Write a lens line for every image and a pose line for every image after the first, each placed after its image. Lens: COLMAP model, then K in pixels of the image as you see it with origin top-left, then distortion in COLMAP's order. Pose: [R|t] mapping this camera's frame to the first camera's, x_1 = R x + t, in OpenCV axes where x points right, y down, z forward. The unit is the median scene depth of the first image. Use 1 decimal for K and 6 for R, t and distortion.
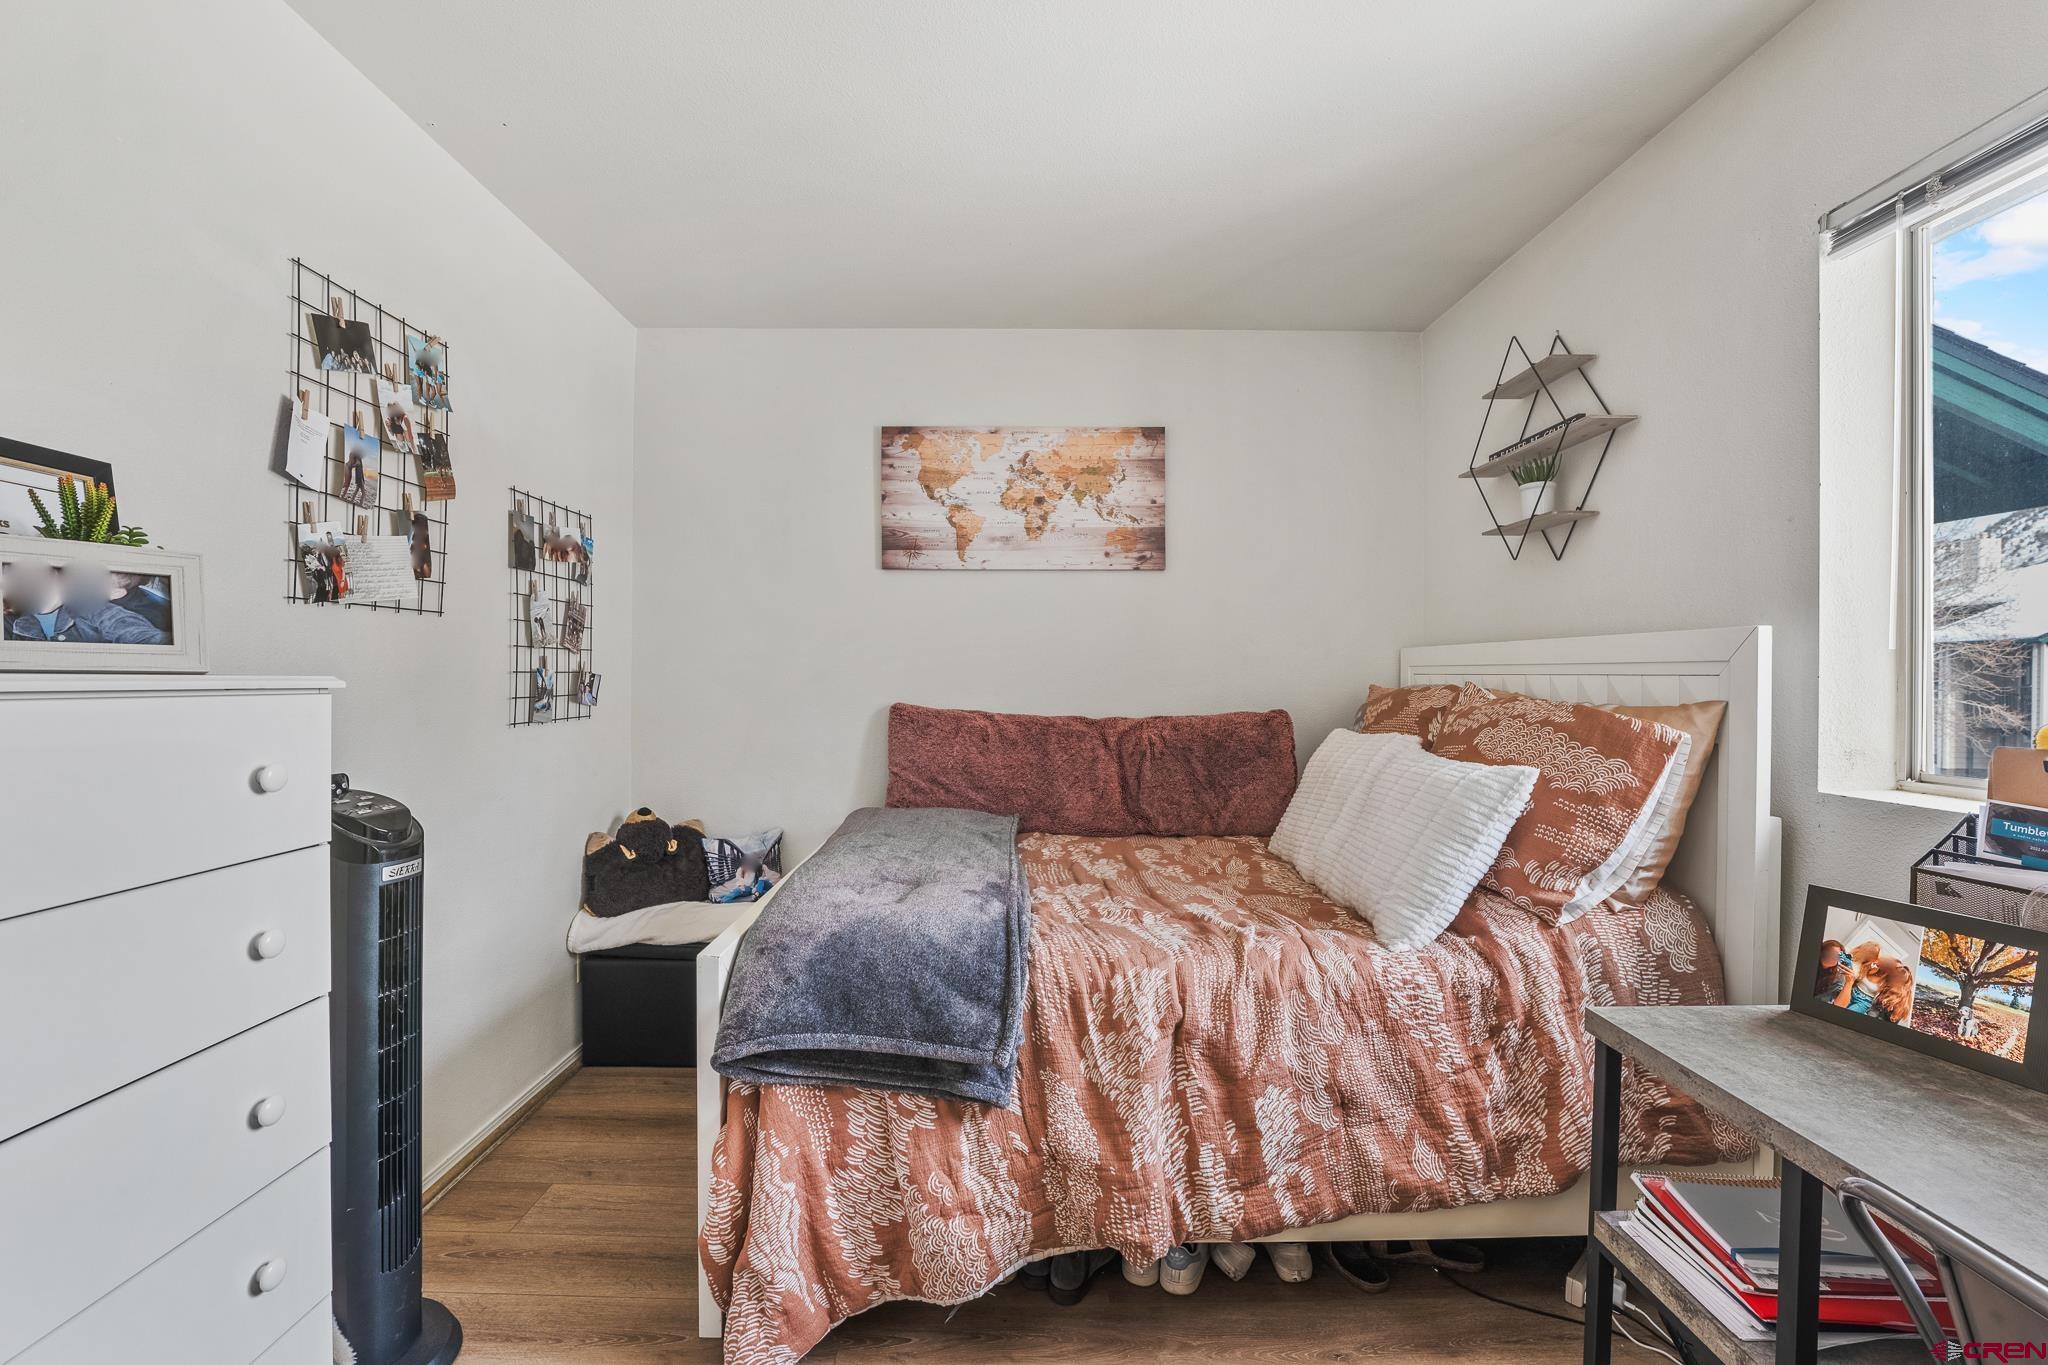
lens RADIAL K [[854.7, 0, 997.2], [0, 854.7, 663.4], [0, 0, 1]] dist [-0.012609, 0.000713]
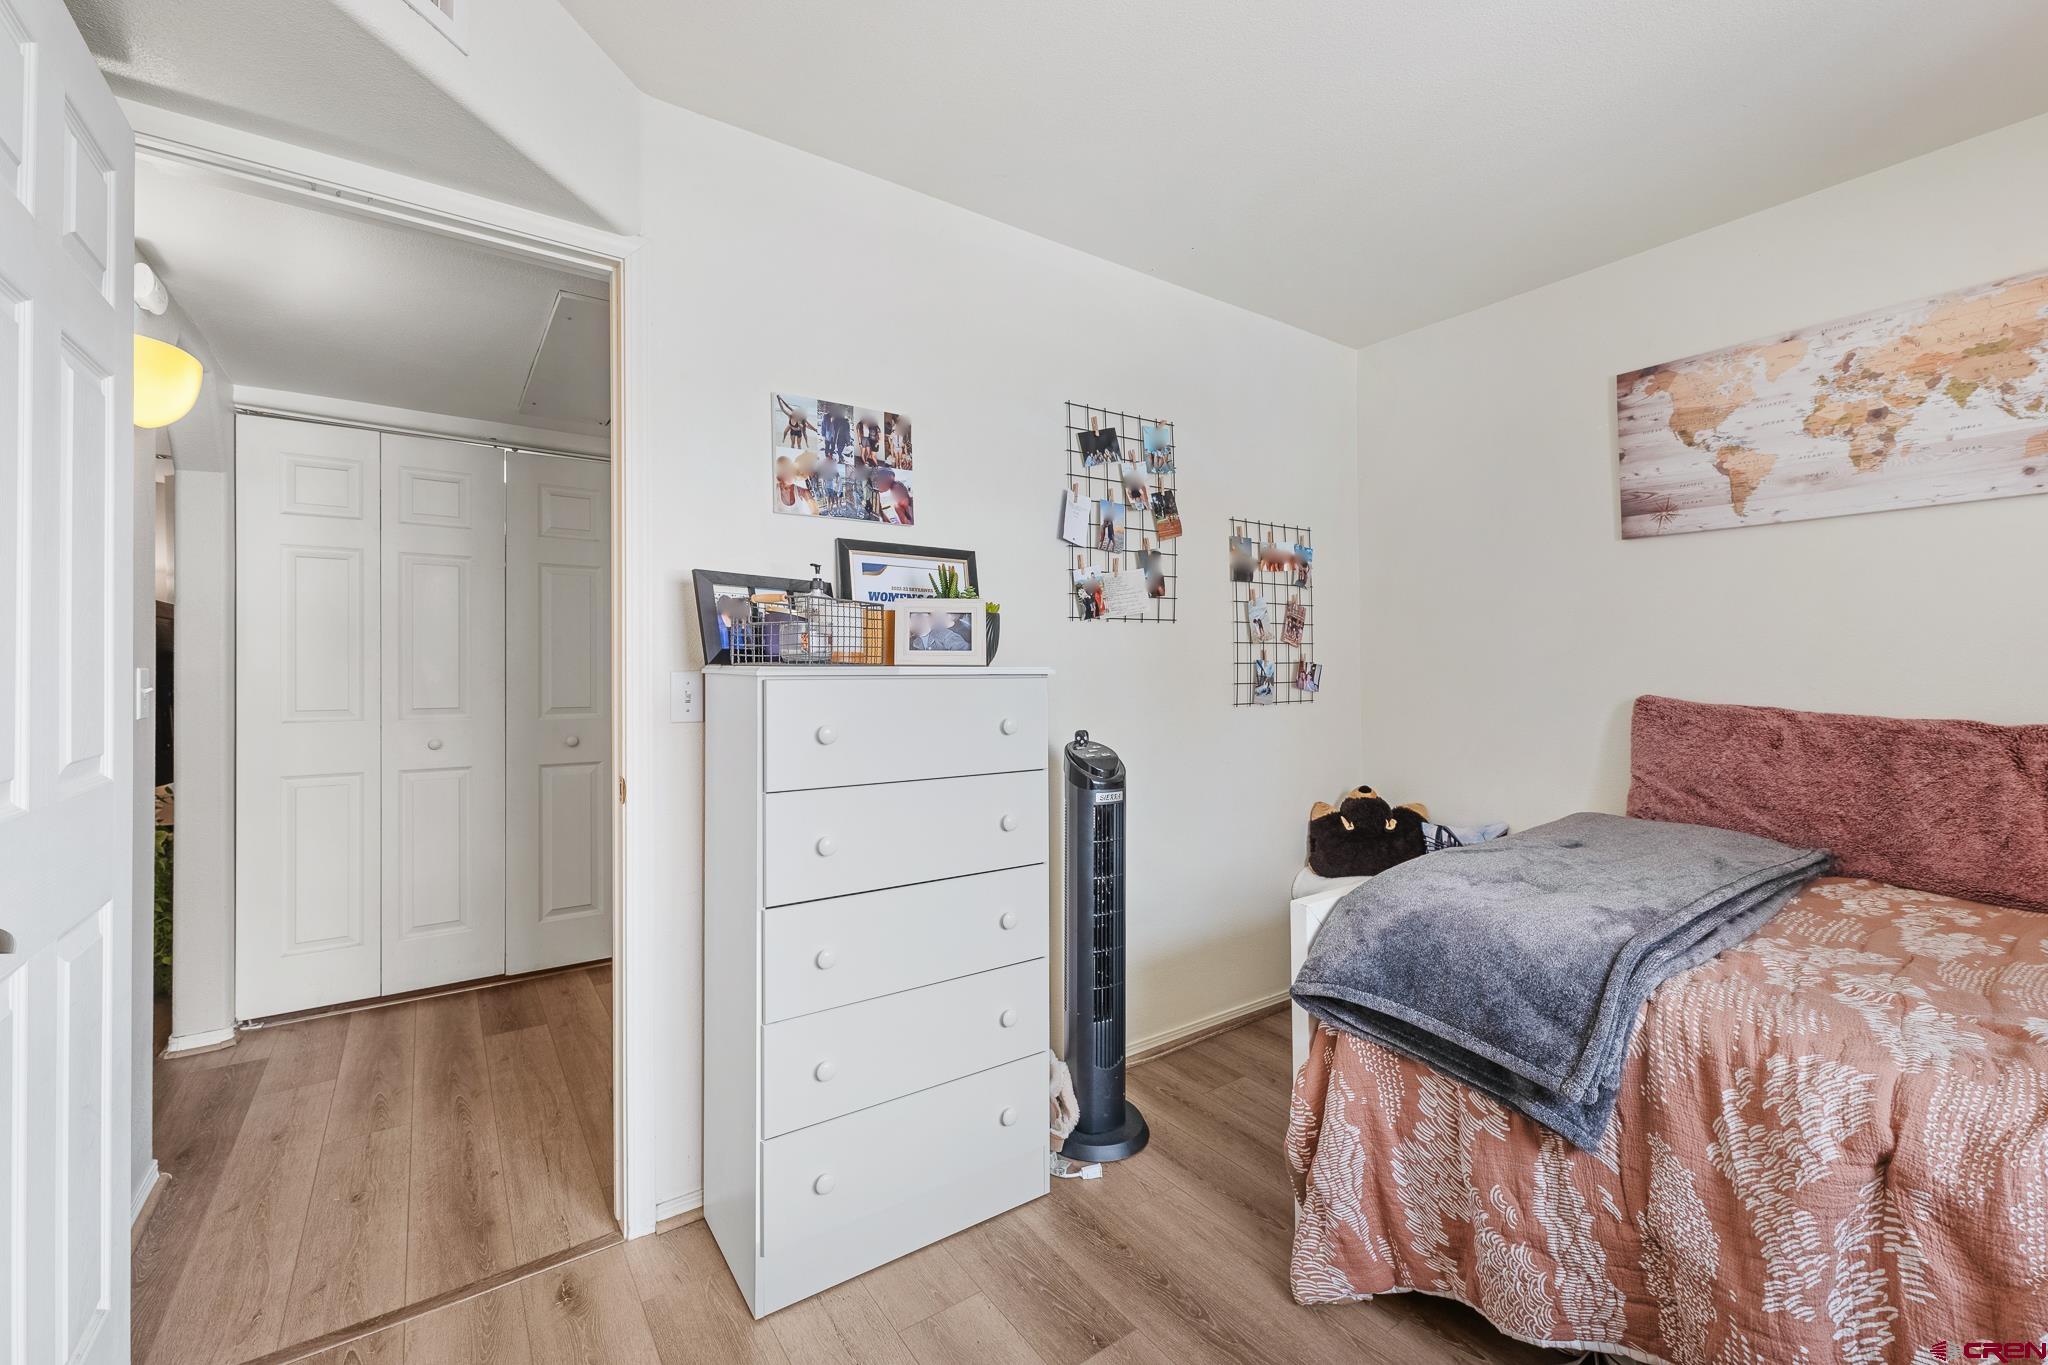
lens RADIAL K [[841.6, 0, 1029.5], [0, 841.6, 643.8], [0, 0, 1]] dist [0.029562, -0.000525]
pose [[0.595847, -0.029331, -0.802562, 0.372424], [0.019233, 0.999567, -0.022252, 0.004729], [0.802867, -0.002177, 0.596154, 0.008486]]
